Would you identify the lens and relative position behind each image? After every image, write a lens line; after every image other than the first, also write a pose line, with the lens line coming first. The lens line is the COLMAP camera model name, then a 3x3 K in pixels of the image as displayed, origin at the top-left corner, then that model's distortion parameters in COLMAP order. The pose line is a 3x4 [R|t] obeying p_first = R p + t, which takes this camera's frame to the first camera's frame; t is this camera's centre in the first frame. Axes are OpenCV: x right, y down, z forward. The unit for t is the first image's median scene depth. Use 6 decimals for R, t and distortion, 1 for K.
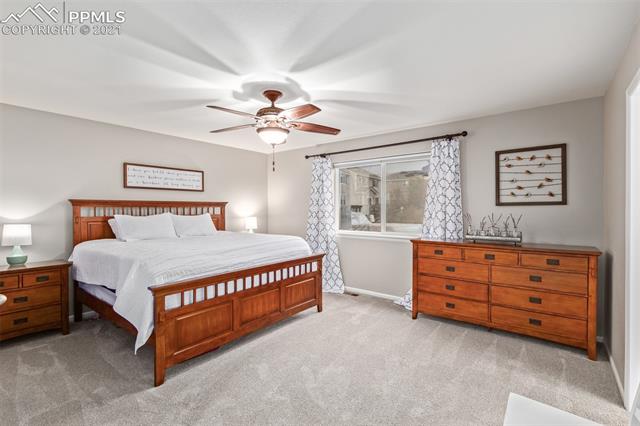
lens RADIAL K [[292.9, 0, 321.1], [0, 292.9, 213.2], [0, 0, 1]] dist [0.016220, -0.000036]
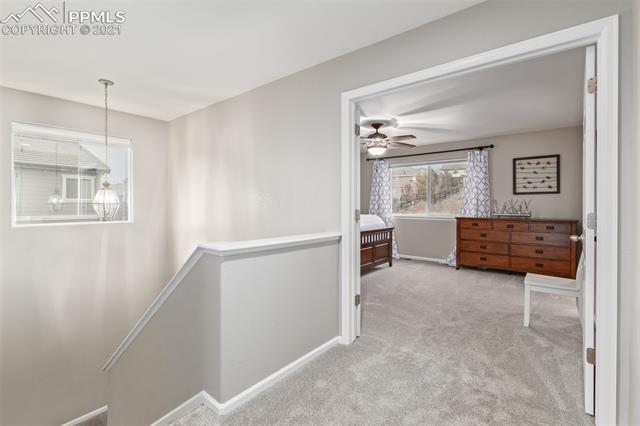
lens RADIAL K [[292.9, 0, 319.1], [0, 292.9, 207.8], [0, 0, 1]] dist [0.016220, -0.000036]
pose [[0.999872, 0.005353, -0.015059, -0.393056], [-0.005403, 0.999980, -0.003315, 0.055076], [0.015041, 0.003396, 0.999881, -0.546469]]
